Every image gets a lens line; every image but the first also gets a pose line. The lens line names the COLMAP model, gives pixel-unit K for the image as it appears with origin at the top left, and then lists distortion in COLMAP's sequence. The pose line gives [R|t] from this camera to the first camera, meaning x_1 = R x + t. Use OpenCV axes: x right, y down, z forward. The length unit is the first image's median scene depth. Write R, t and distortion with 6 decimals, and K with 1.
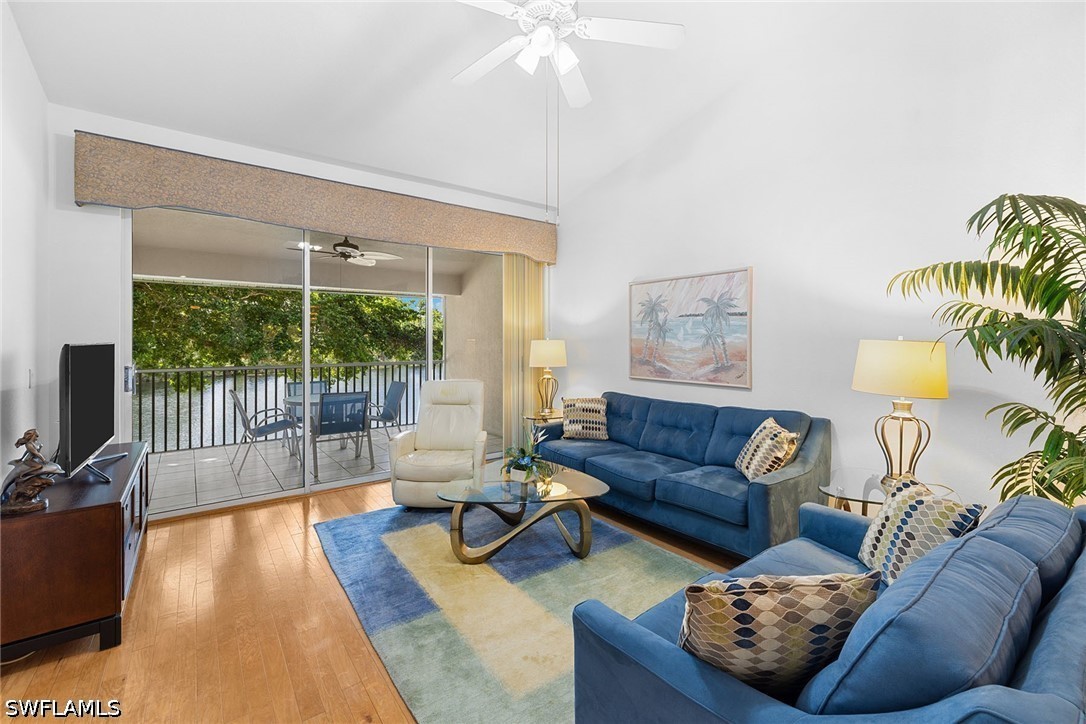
lens RADIAL K [[455.4, 0, 537.5], [0, 455.4, 340.1], [0, 0, 1]] dist [-0.000433, -0.000092]
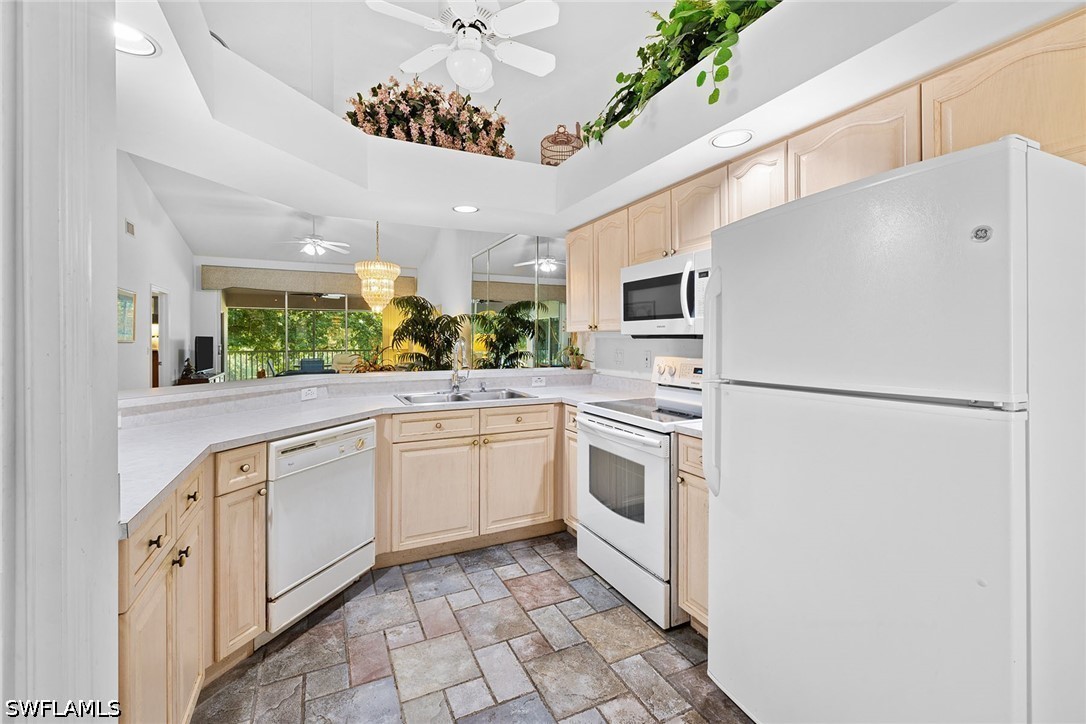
lens RADIAL K [[455.4, 0, 537.5], [0, 455.4, 340.1], [0, 0, 1]] dist [-0.000433, -0.000092]
pose [[0.981476, -0.001092, -0.191583, 1.324792], [0.001571, 0.999996, 0.002348, 0.018820], [0.191579, -0.002605, 0.981474, -1.163073]]
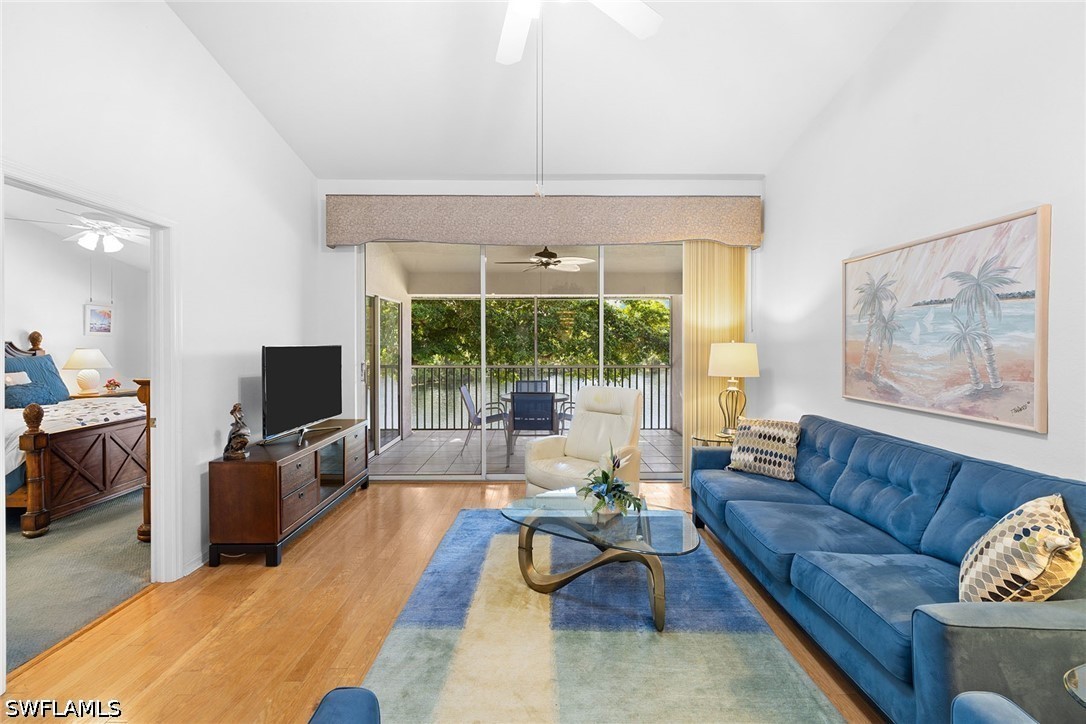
lens RADIAL K [[451.6, 0, 541.2], [0, 451.6, 347.1], [0, 0, 1]] dist [-0.000448, -0.000027]
pose [[0.806201, 0.004715, -0.591623, 0.278589], [0.000170, 0.999966, 0.008201, 0.000487], [0.591642, -0.006713, 0.806173, 0.204368]]
